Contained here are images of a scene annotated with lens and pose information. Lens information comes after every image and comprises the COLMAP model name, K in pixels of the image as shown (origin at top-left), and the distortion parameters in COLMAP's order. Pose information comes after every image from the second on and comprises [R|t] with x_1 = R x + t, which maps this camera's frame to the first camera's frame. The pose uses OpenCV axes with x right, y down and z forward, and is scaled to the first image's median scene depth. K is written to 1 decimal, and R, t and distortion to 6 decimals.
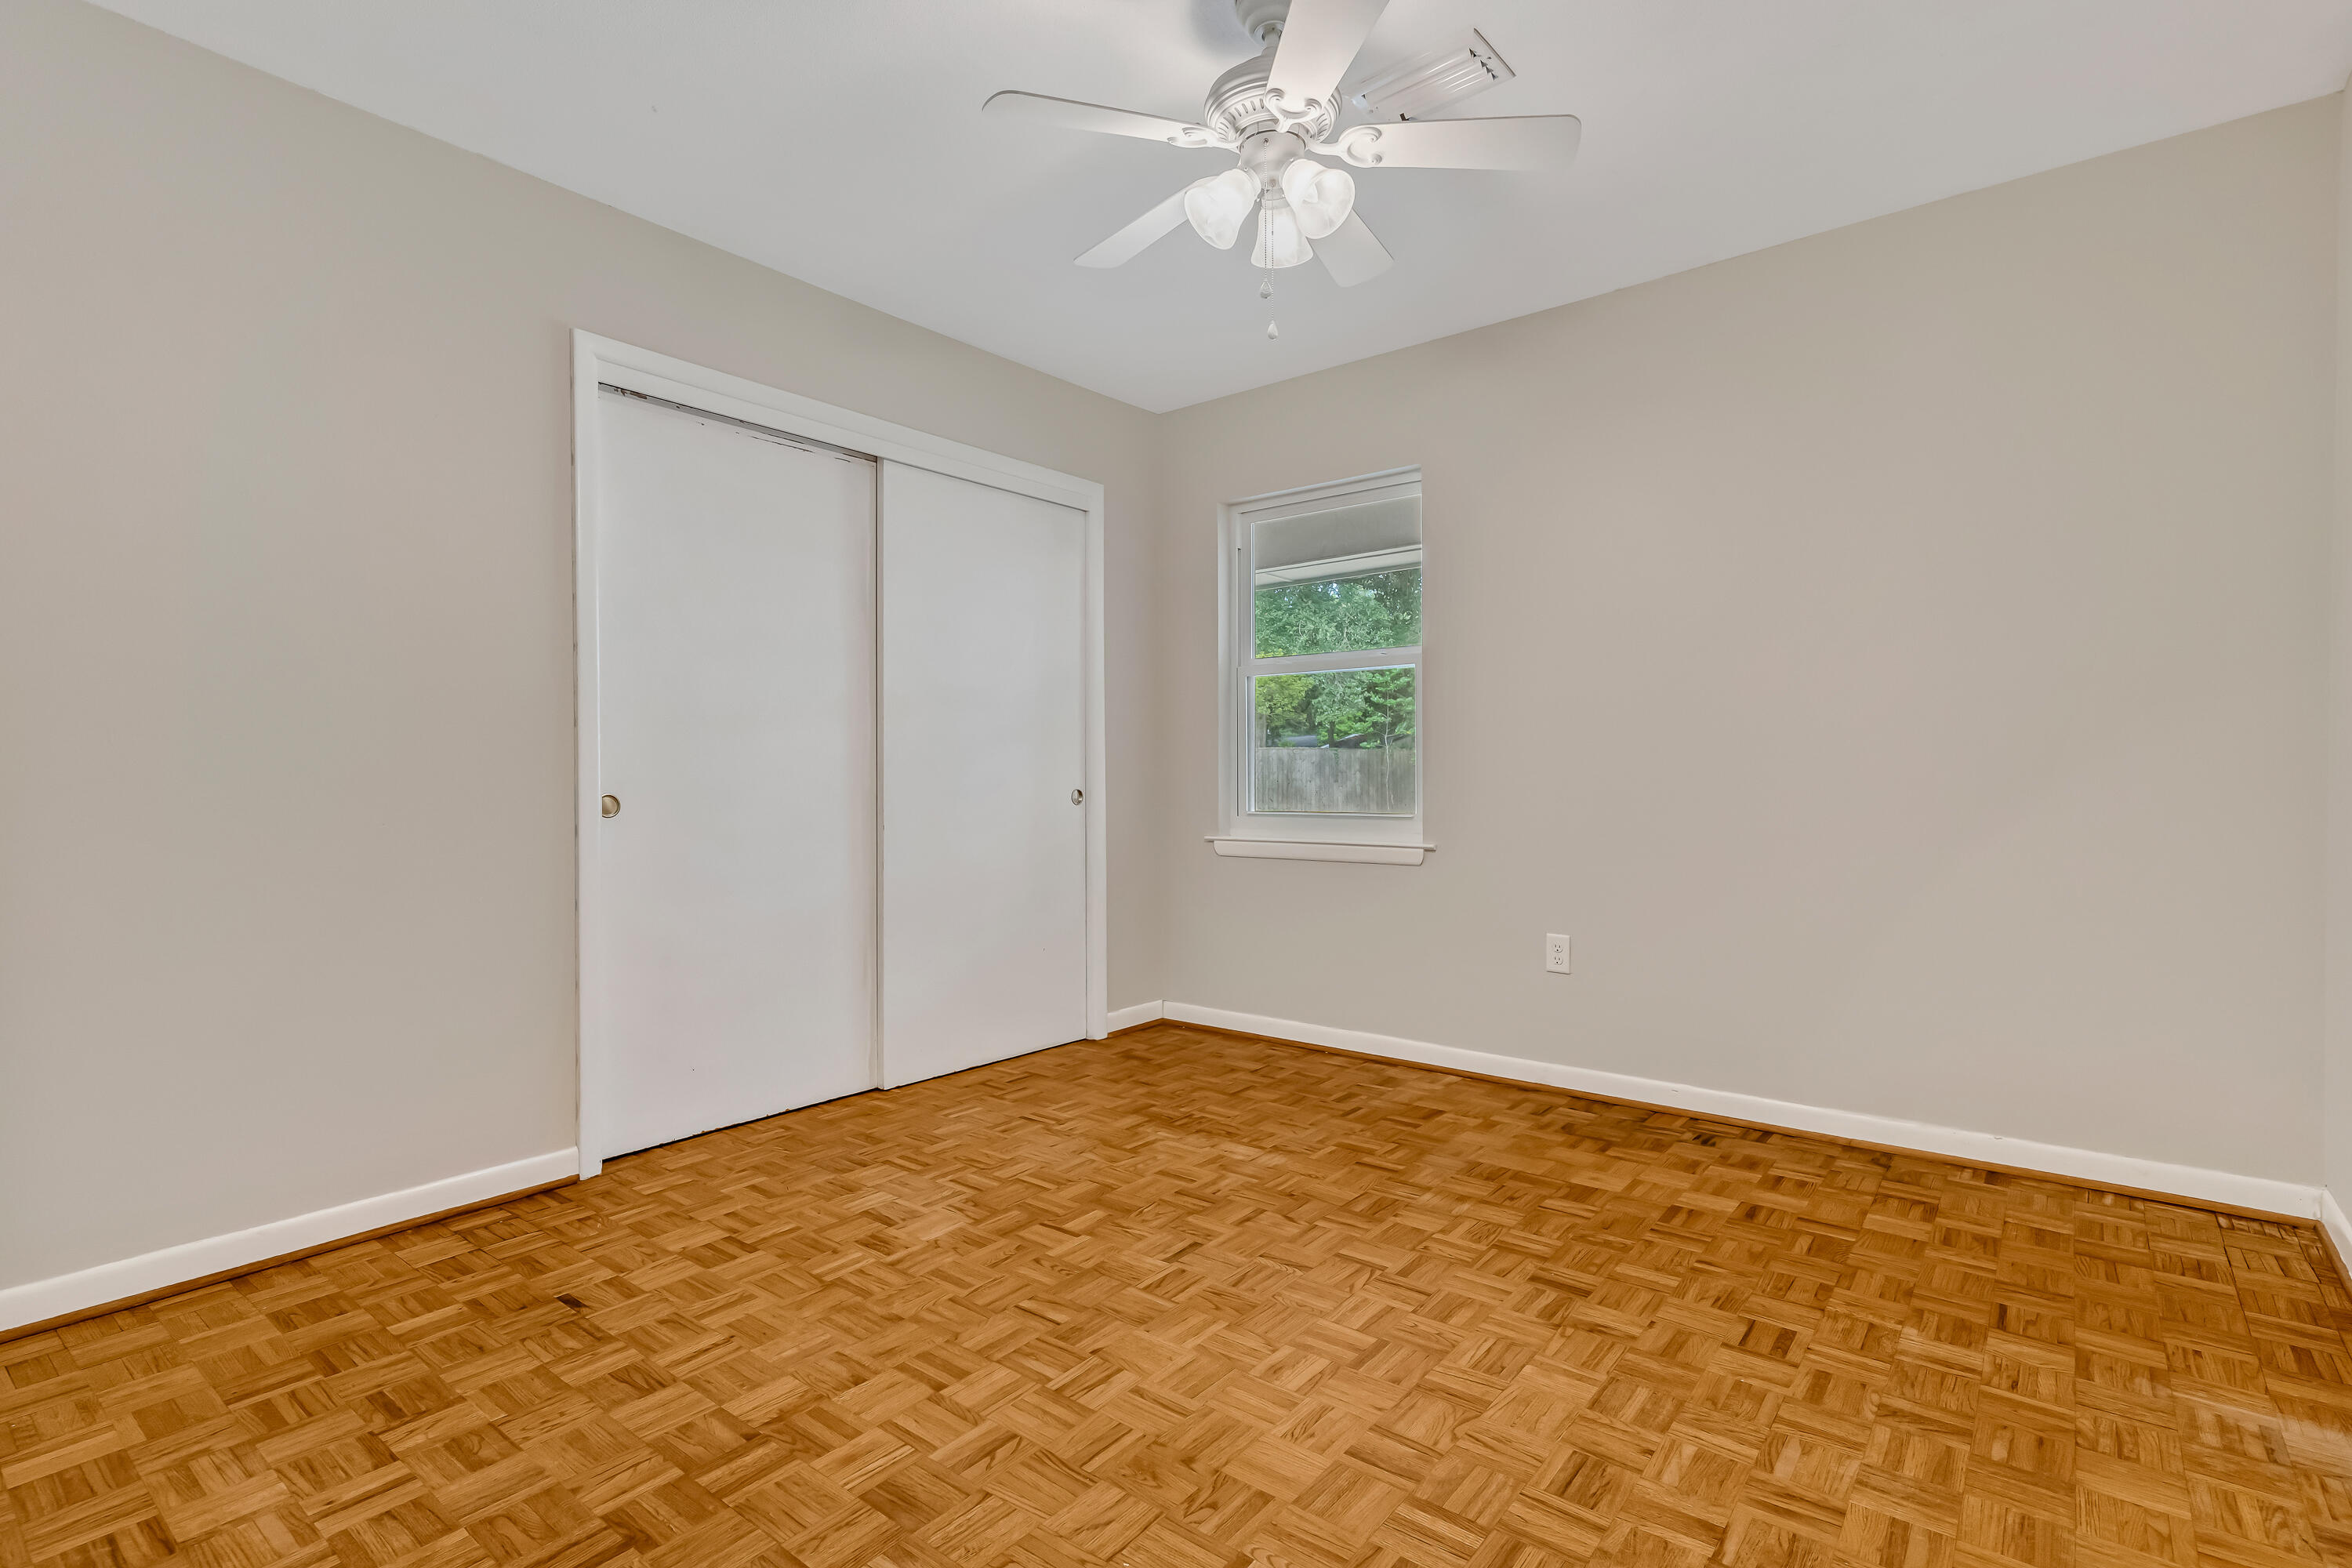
lens RADIAL K [[1123.3, 0, 1181.7], [0, 1123.3, 763.3], [0, 0, 1]] dist [0.003750, 0.000781]
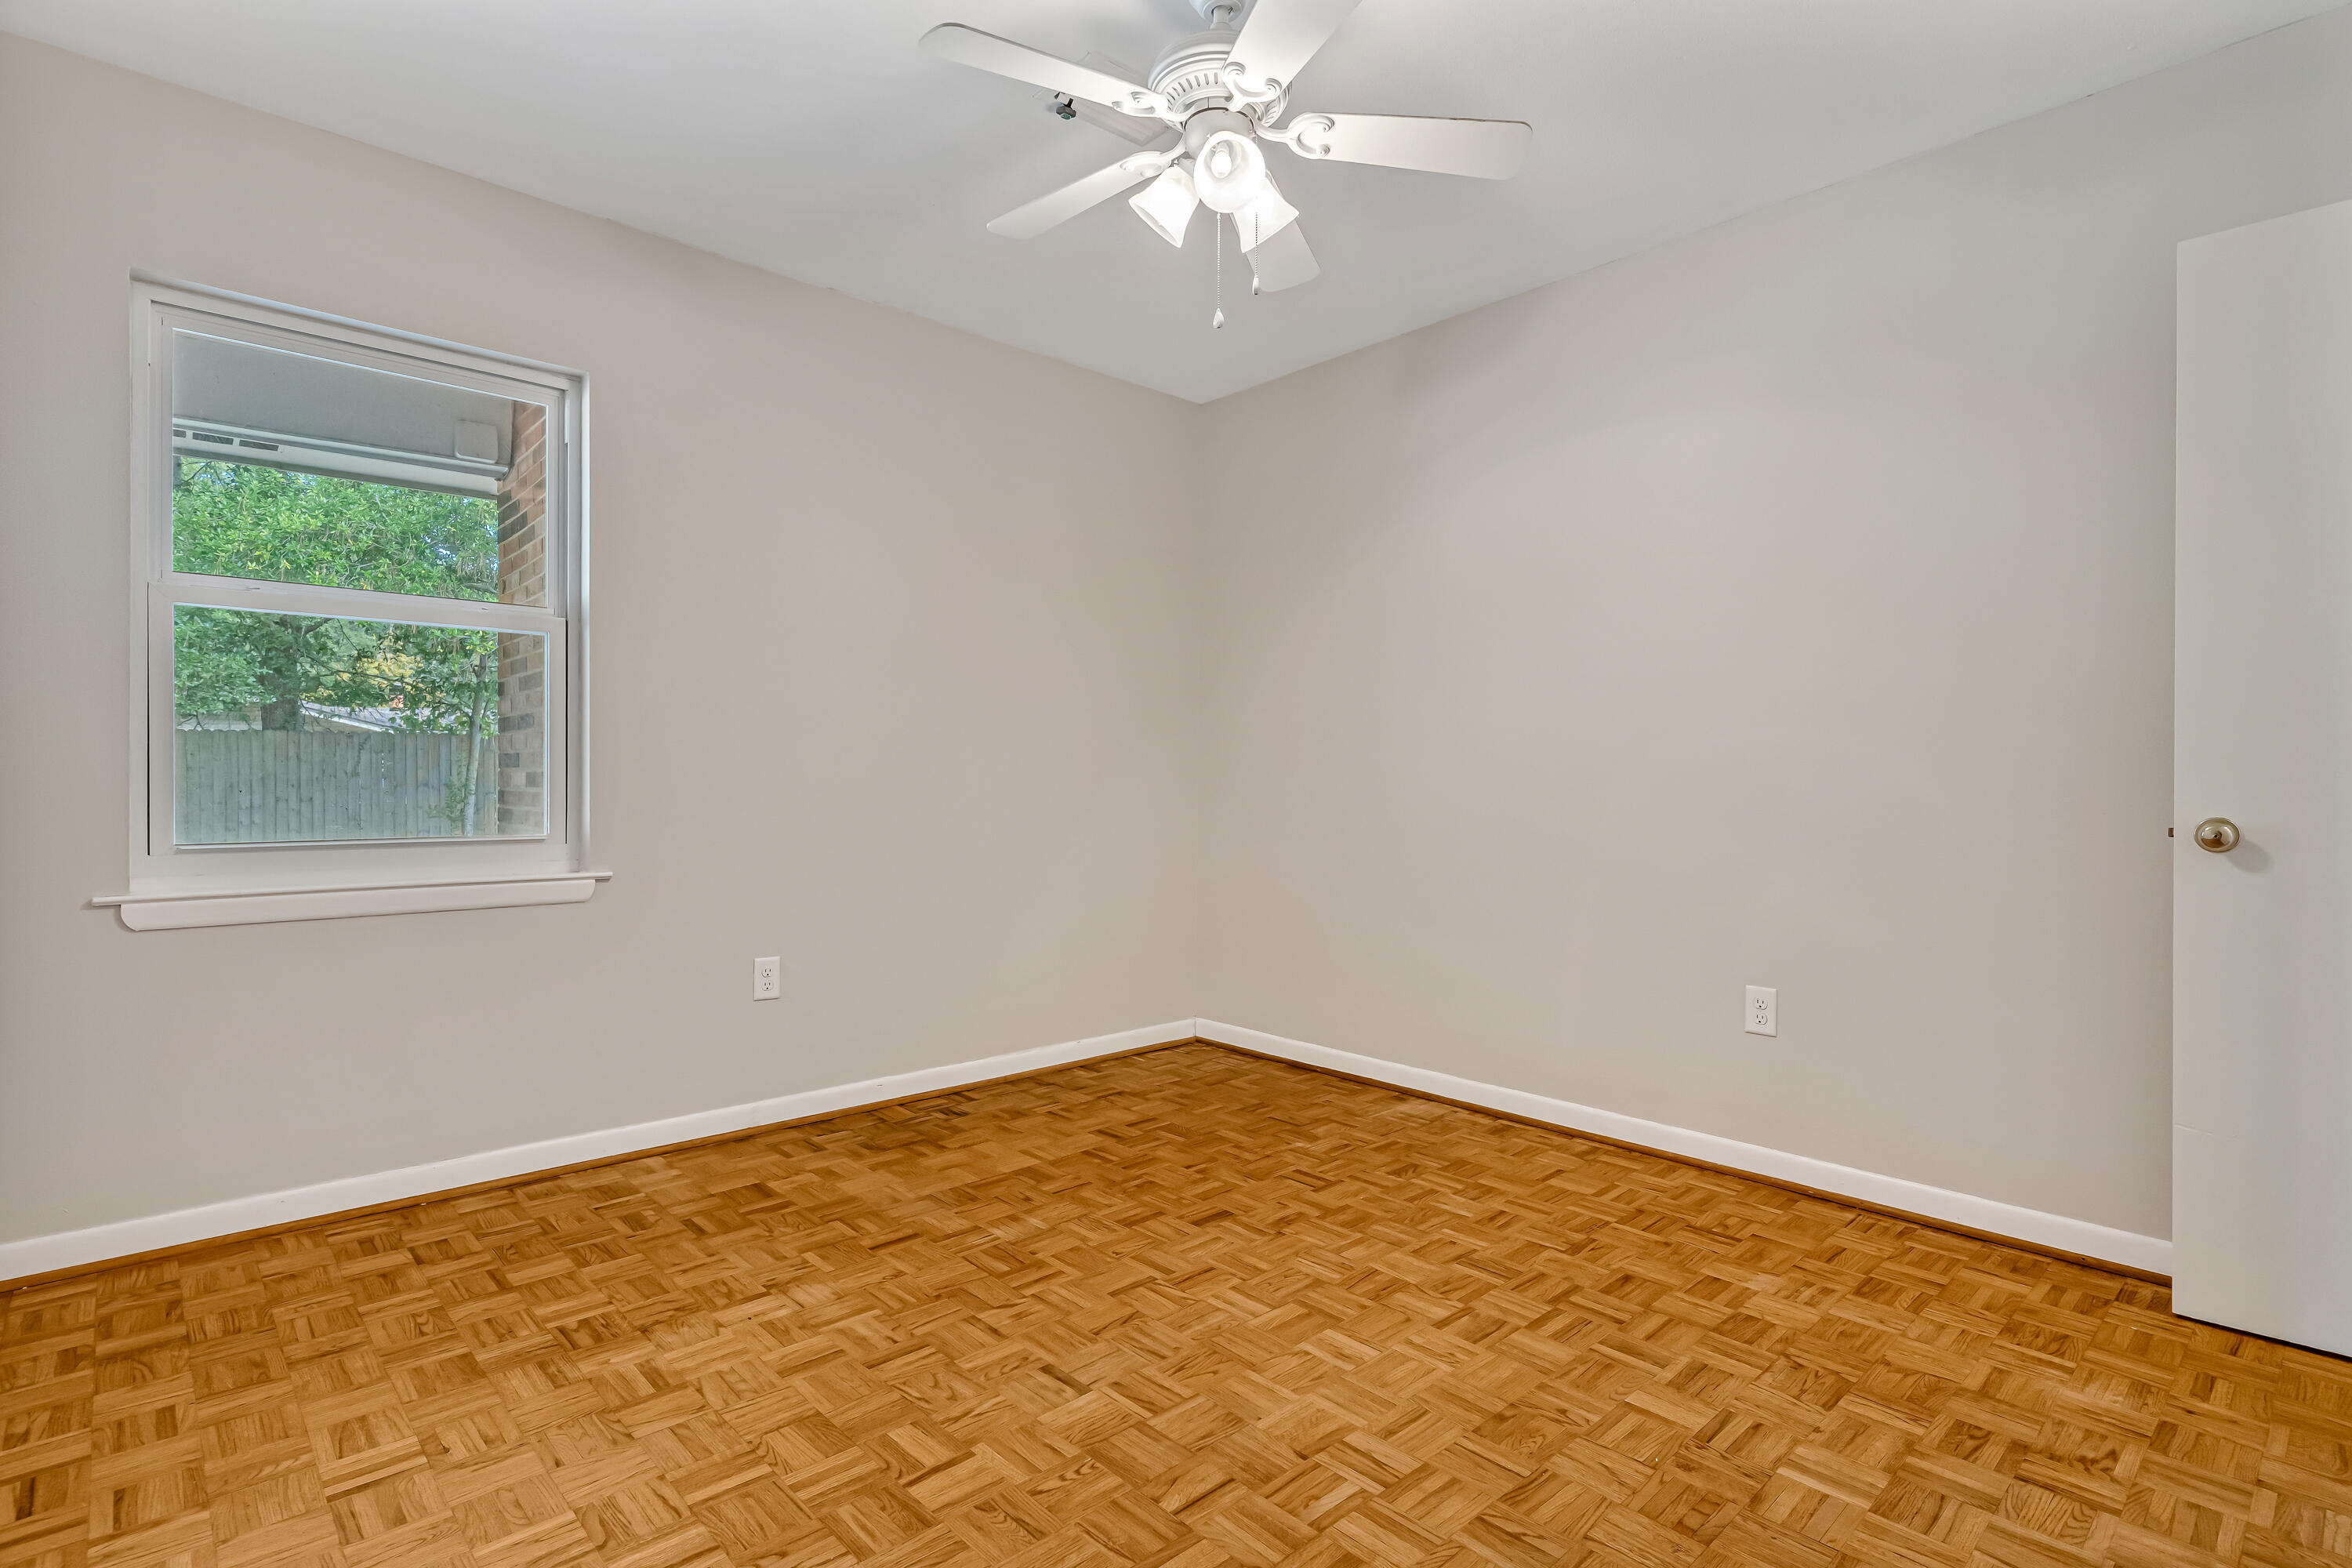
lens RADIAL K [[1137.2, 0, 1176.0], [0, 1137.2, 784.0], [0, 0, 1]] dist [-0.001739, -0.000015]
pose [[0.155966, -0.001818, 0.987761, -0.644046], [-0.012776, 0.999911, 0.003858, 0.005592], [-0.987680, -0.013222, 0.155929, 0.656698]]
